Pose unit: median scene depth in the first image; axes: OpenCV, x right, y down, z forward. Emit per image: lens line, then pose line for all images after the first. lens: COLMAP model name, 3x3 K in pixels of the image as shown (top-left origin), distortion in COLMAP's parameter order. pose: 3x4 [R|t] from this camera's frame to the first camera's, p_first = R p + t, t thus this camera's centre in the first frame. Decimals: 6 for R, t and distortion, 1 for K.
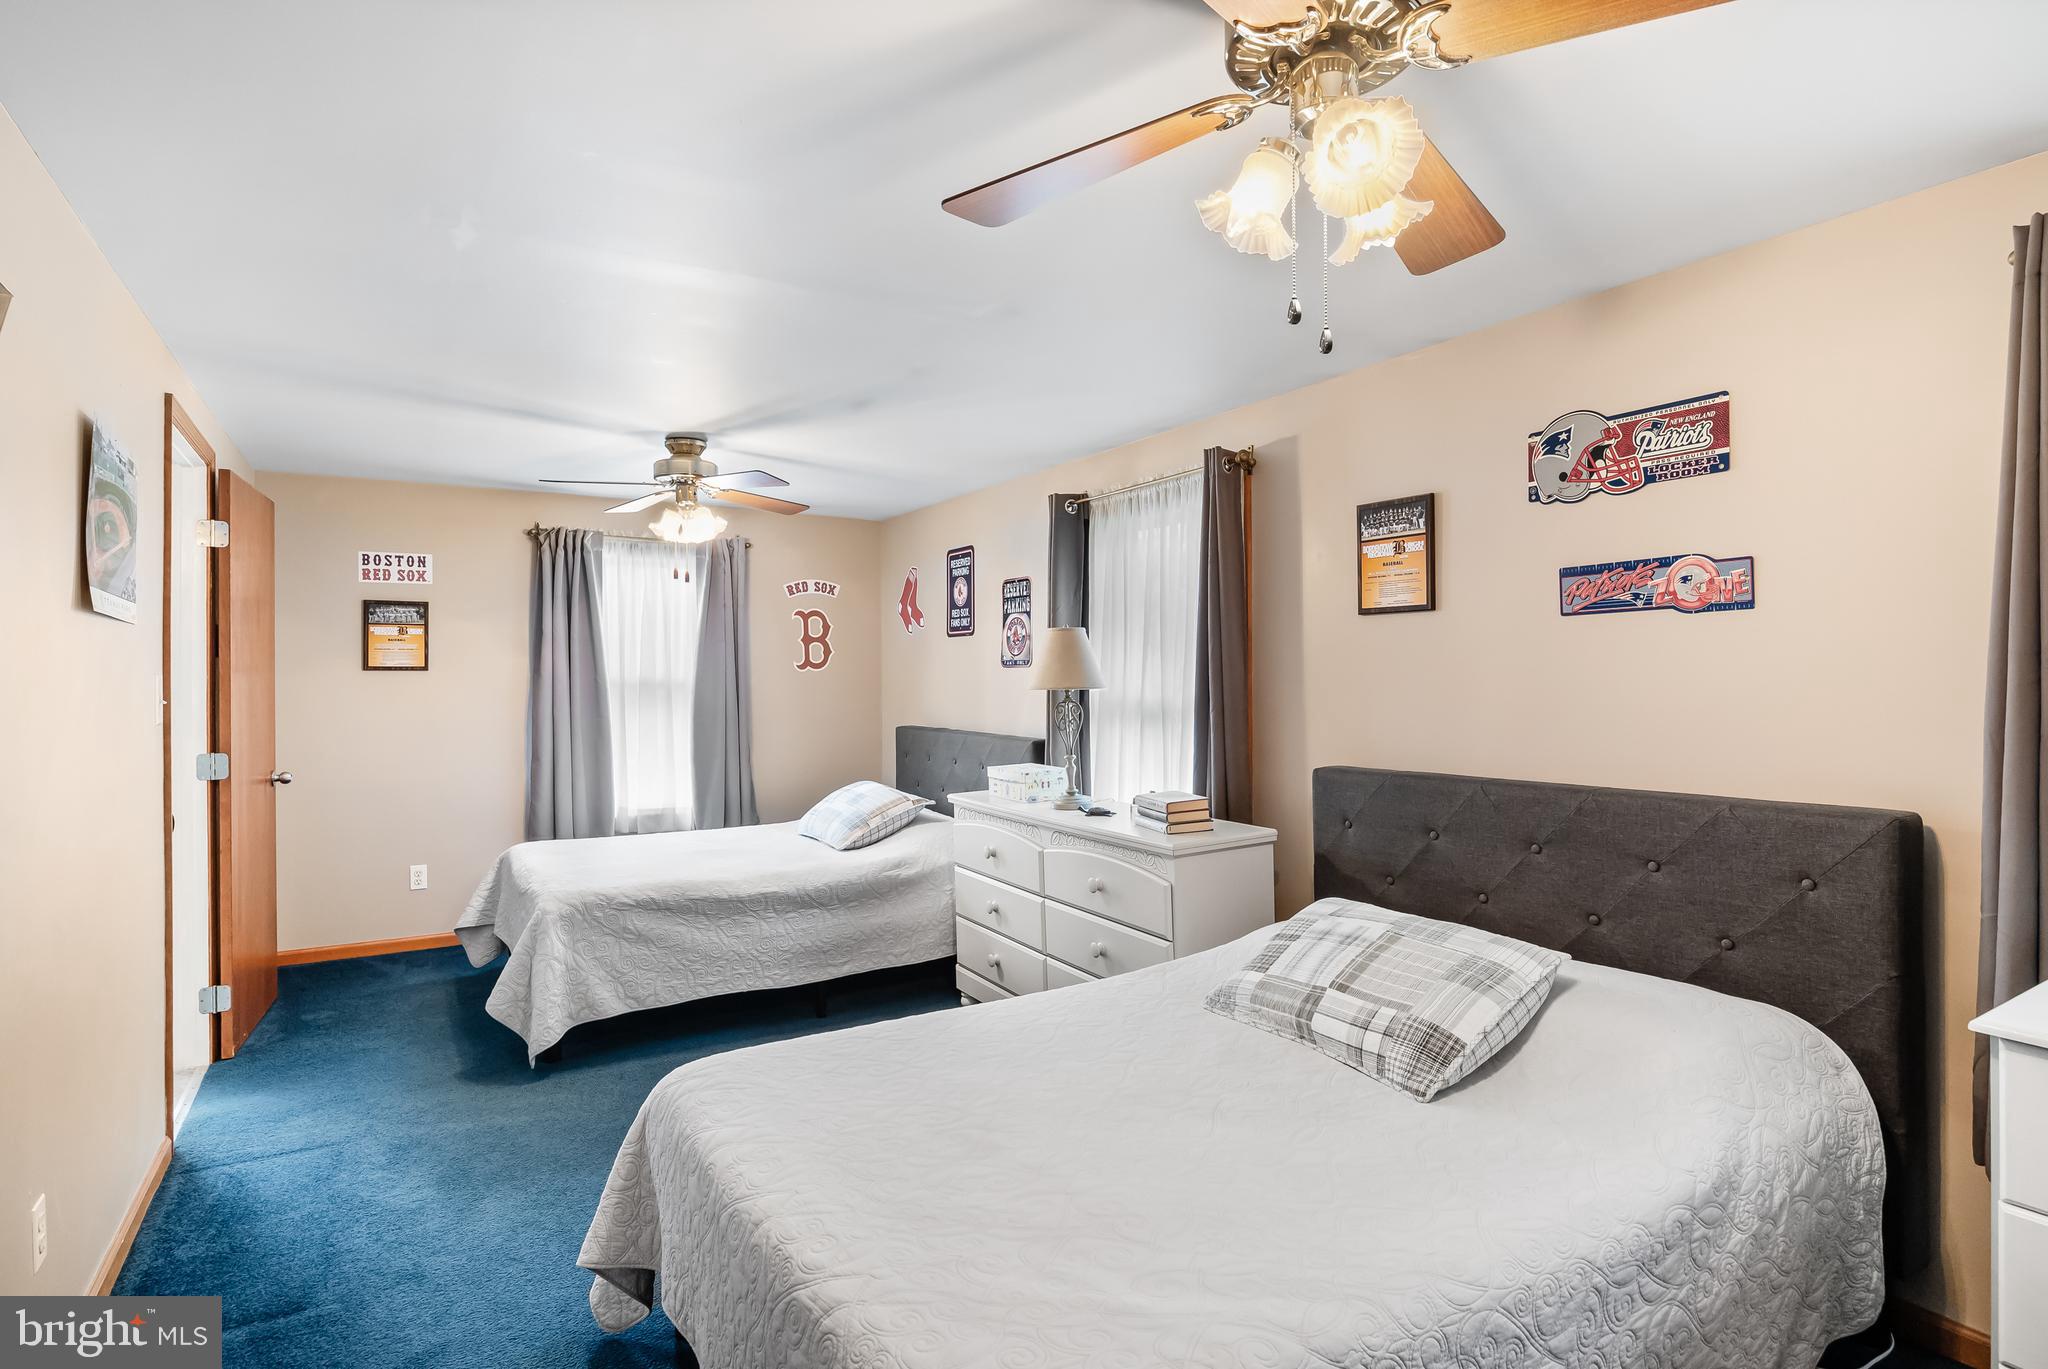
lens RADIAL K [[1022.9, 0, 1027.9], [0, 1022.9, 691.0], [0, 0, 1]] dist [-0.016567, 0.000612]
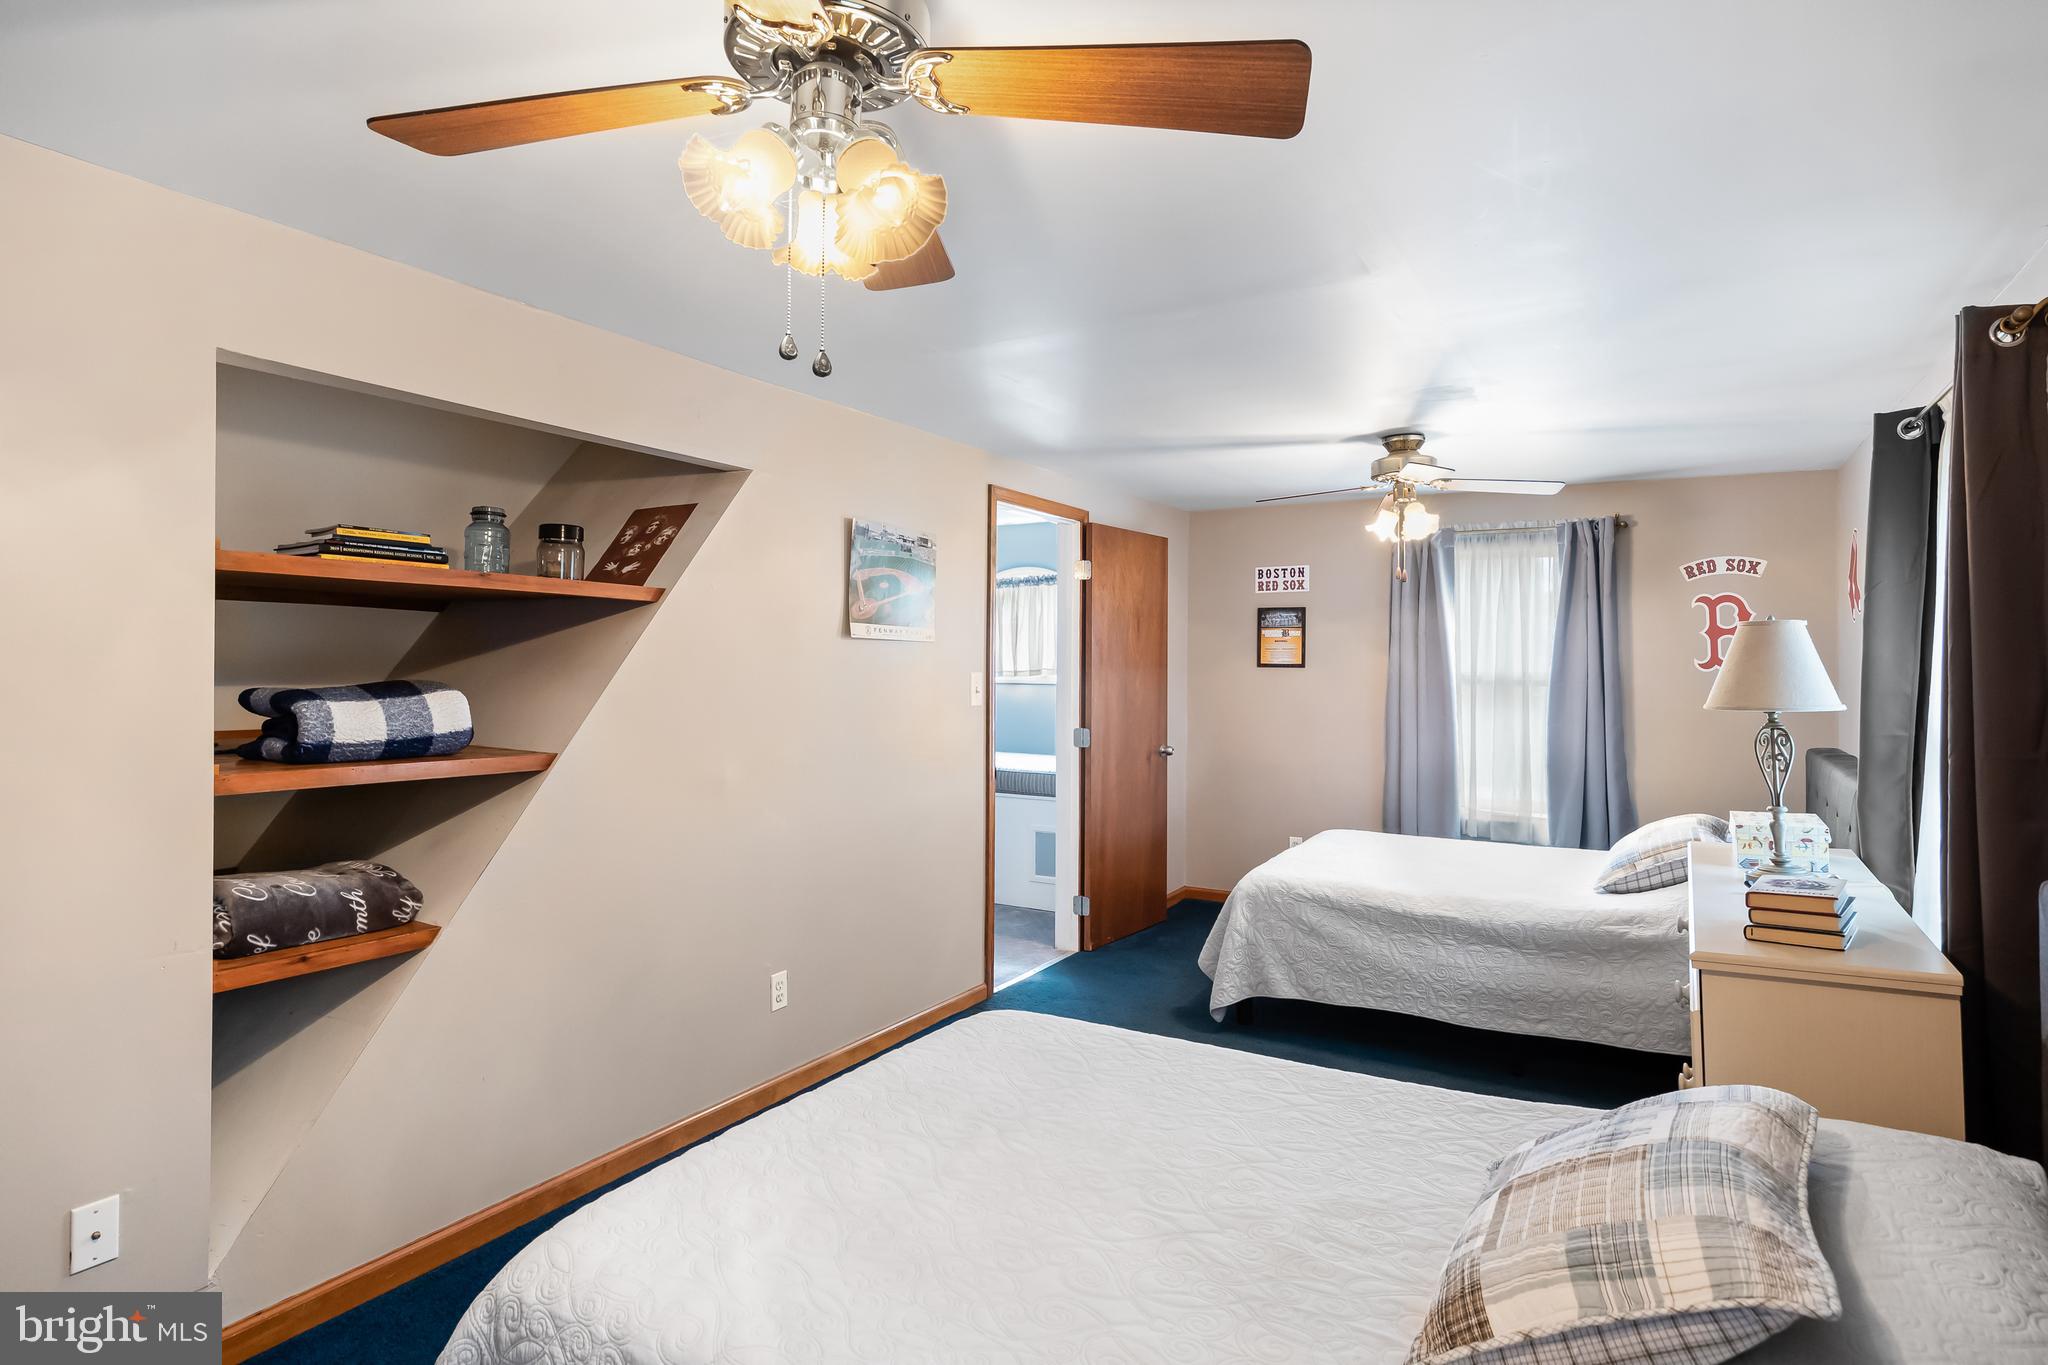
lens RADIAL K [[1050.1, 0, 1030.2], [0, 1050.1, 679.1], [0, 0, 1]] dist [-0.013831, 0.000739]
pose [[0.494856, 0.019480, -0.868757, 0.402573], [-0.019814, 0.999742, 0.011130, -0.020437], [0.868749, 0.011706, 0.495114, 0.222576]]
